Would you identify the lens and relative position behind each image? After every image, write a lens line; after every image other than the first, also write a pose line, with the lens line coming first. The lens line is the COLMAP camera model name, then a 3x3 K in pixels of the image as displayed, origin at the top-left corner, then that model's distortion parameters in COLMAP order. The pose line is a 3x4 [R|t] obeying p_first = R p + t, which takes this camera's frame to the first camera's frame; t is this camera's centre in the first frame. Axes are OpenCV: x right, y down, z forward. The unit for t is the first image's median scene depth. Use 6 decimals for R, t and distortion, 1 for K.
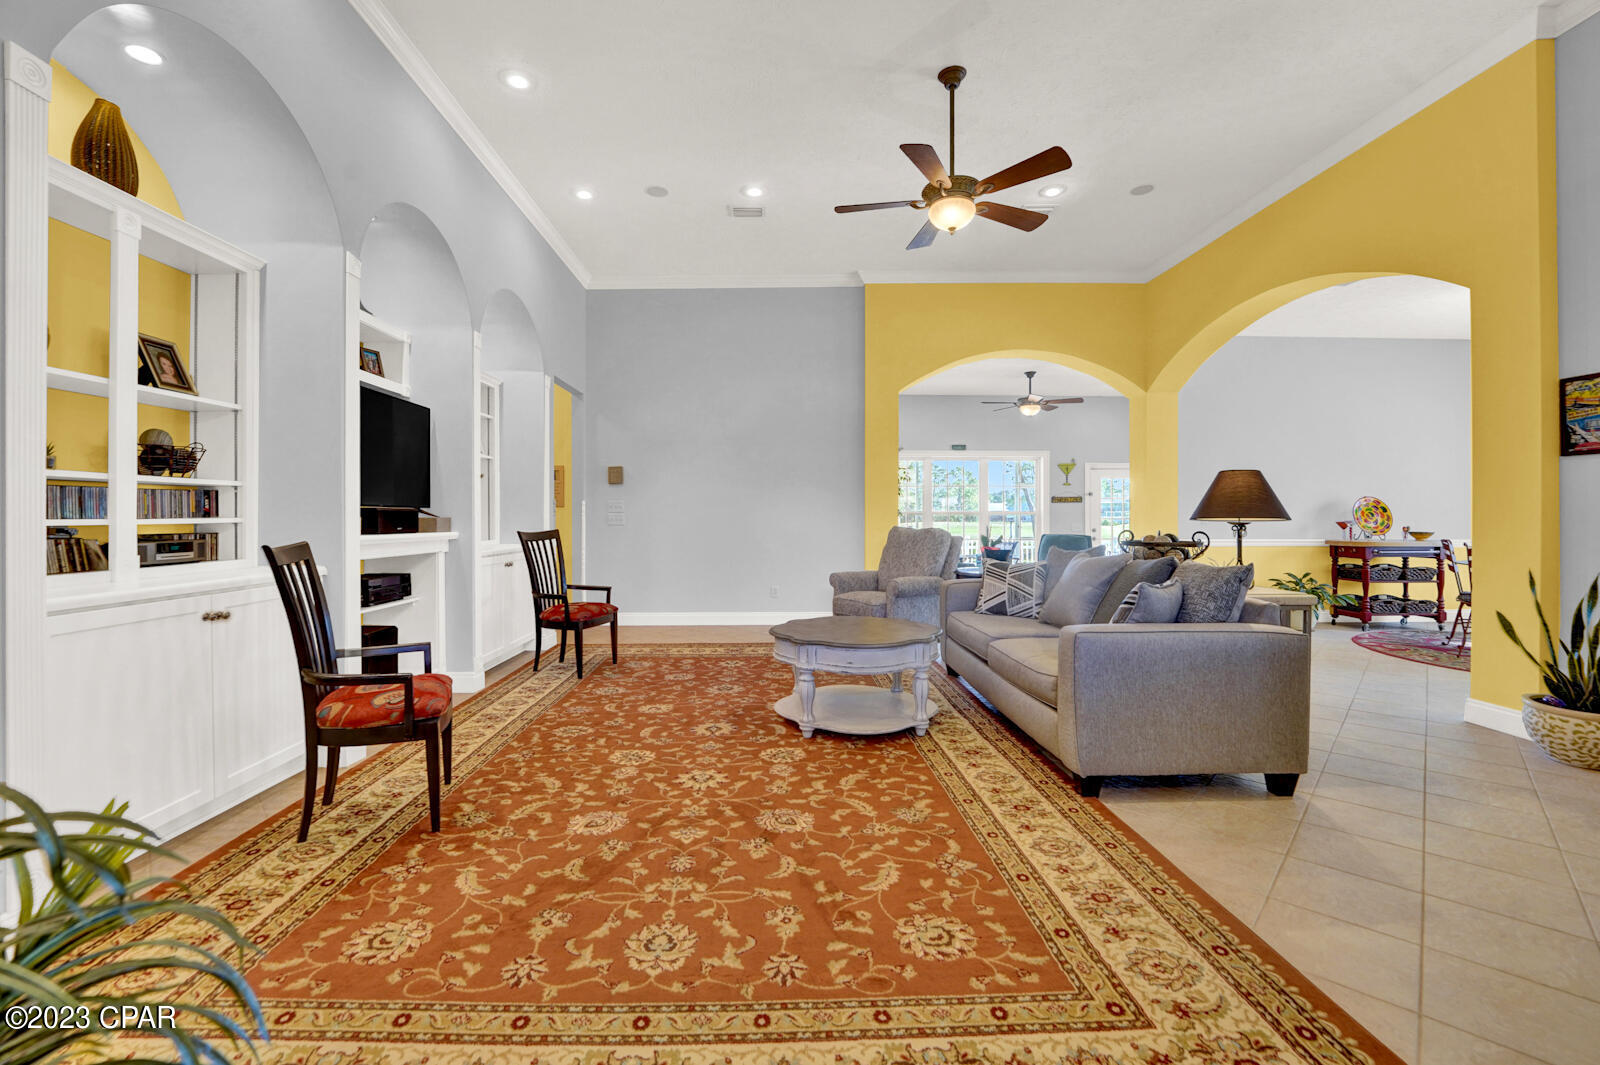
lens RADIAL K [[665.4, 0, 775.3], [0, 665.4, 516.8], [0, 0, 1]] dist [-0.024459, -0.000042]
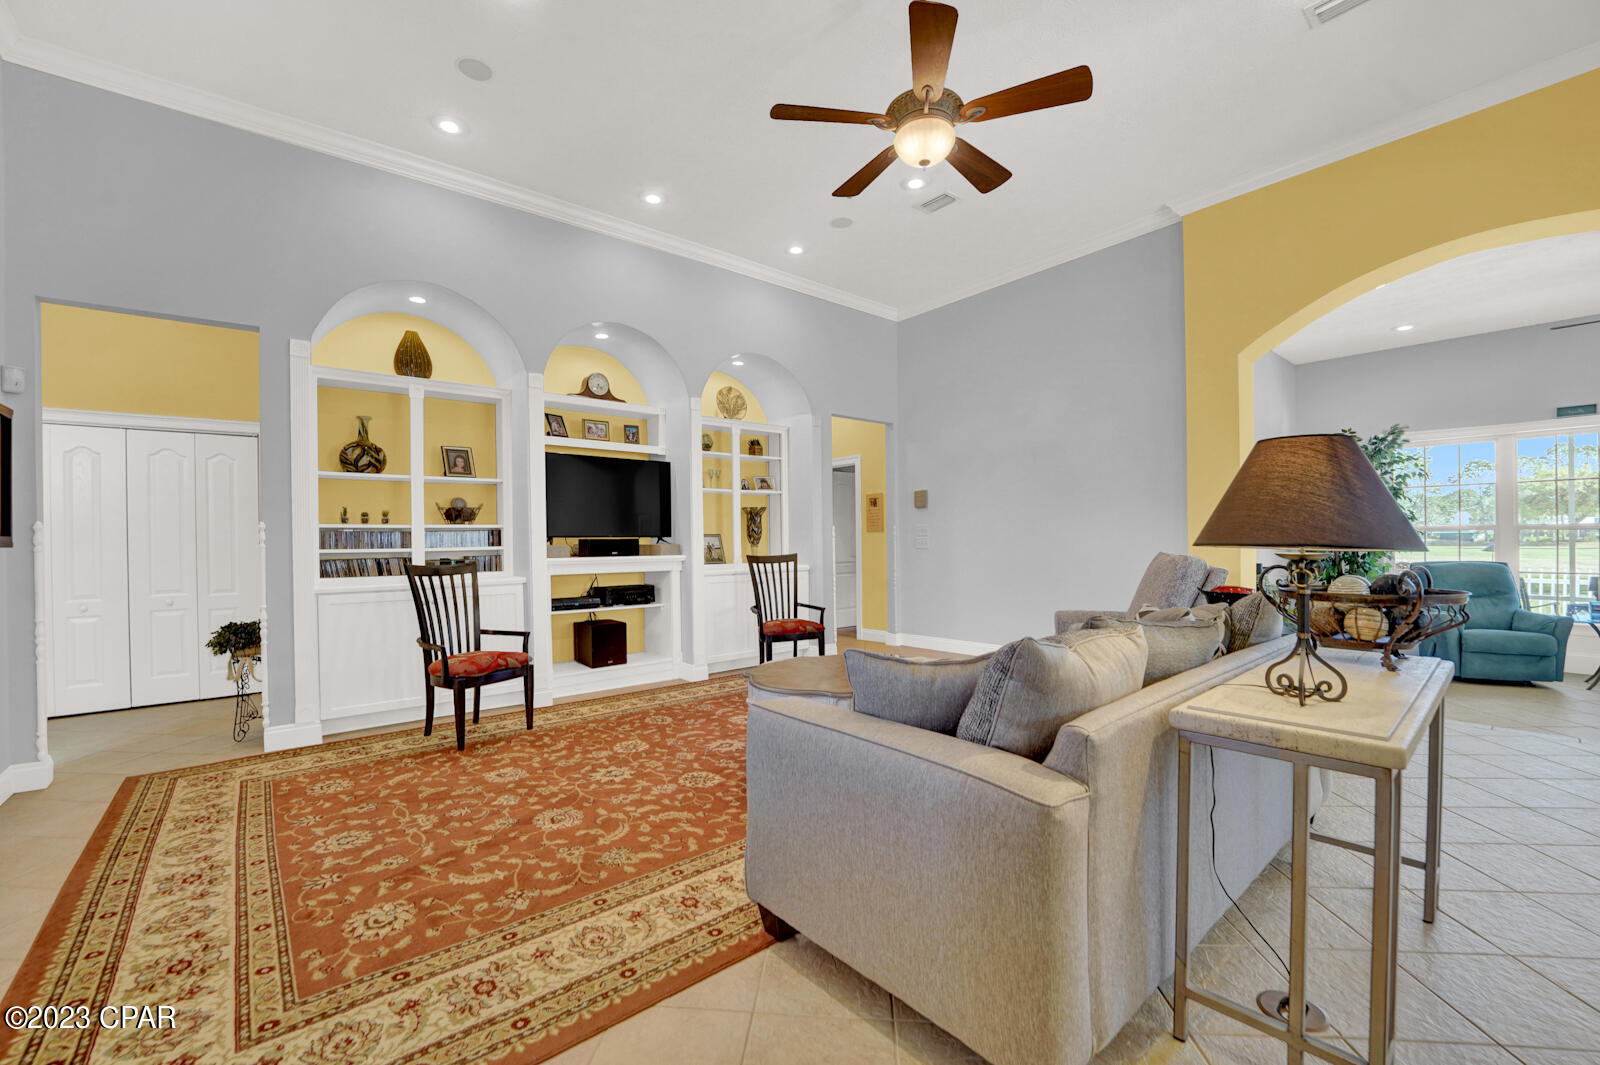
lens RADIAL K [[654.1, 0, 795.1], [0, 654.1, 544.5], [0, 0, 1]] dist [-0.030787, 0.004273]
pose [[0.638204, -0.002376, -0.769864, 0.877495], [0.012347, 0.999898, 0.007150, -0.006892], [0.769768, -0.014068, 0.638168, 0.481667]]
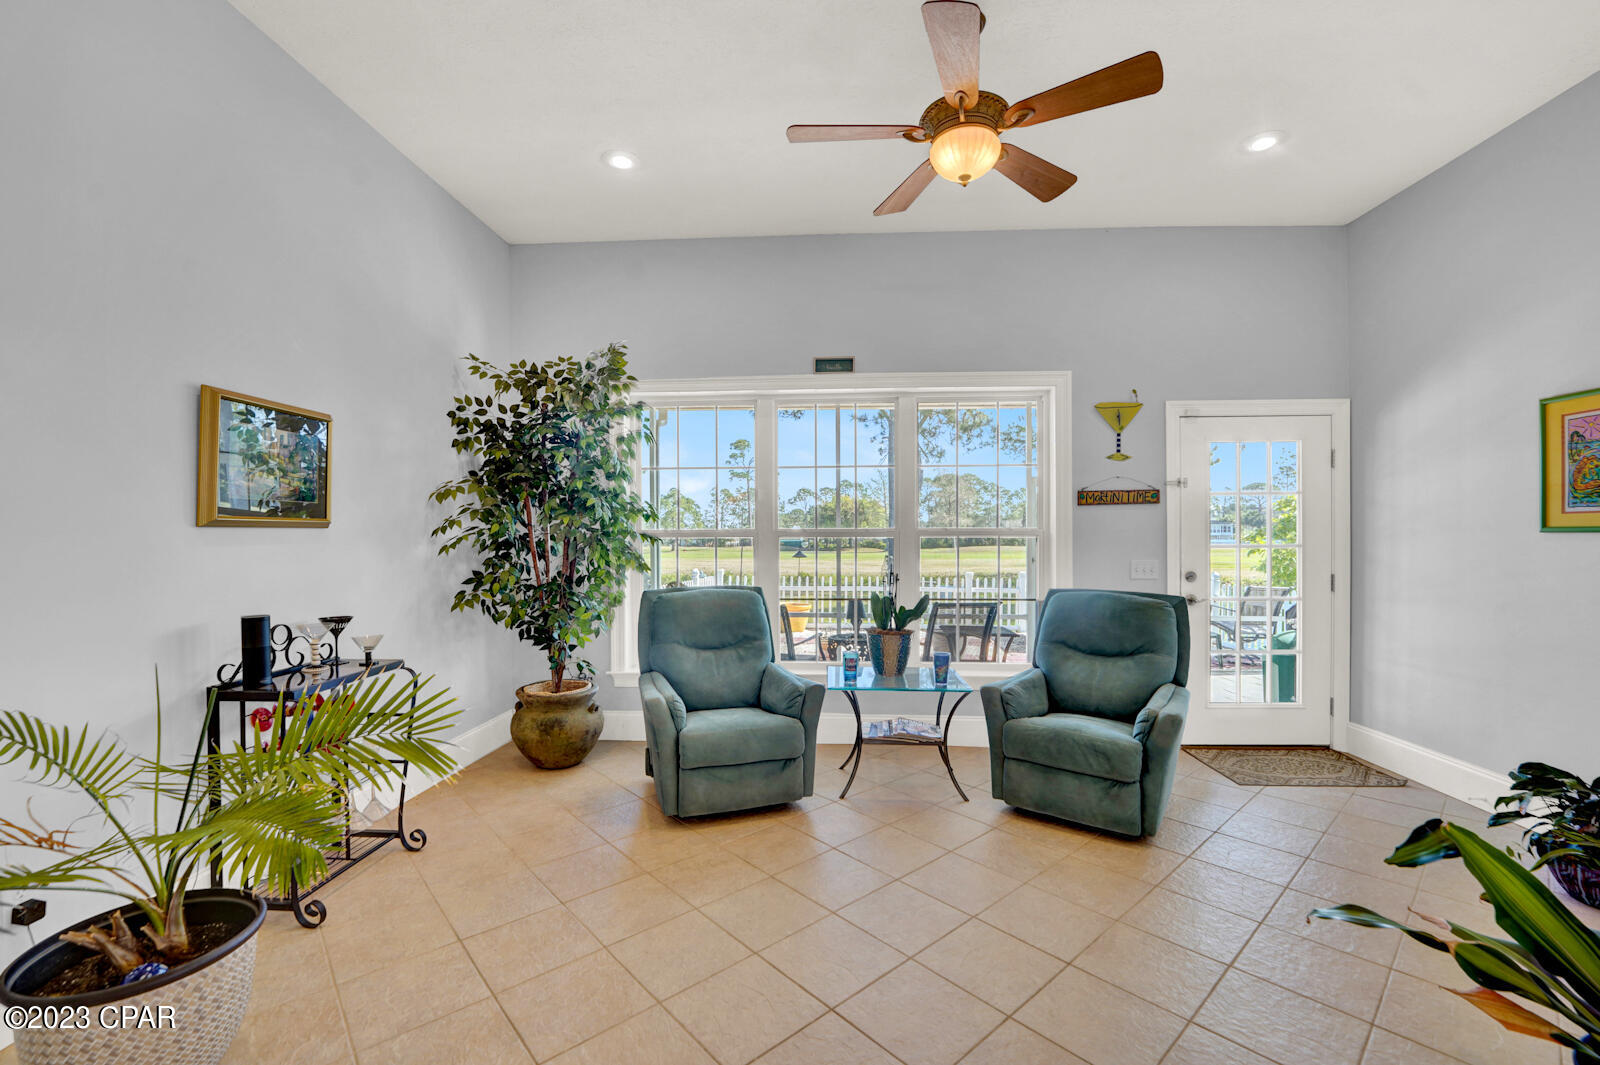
lens RADIAL K [[652.5, 0, 801.7], [0, 652.5, 542.1], [0, 0, 1]] dist [-0.024420, -0.000045]
pose [[0.998736, -0.000110, -0.050273, 0.922984], [0.000249, 0.999996, 0.002760, -0.003784], [0.050272, -0.002769, 0.998732, 2.061365]]
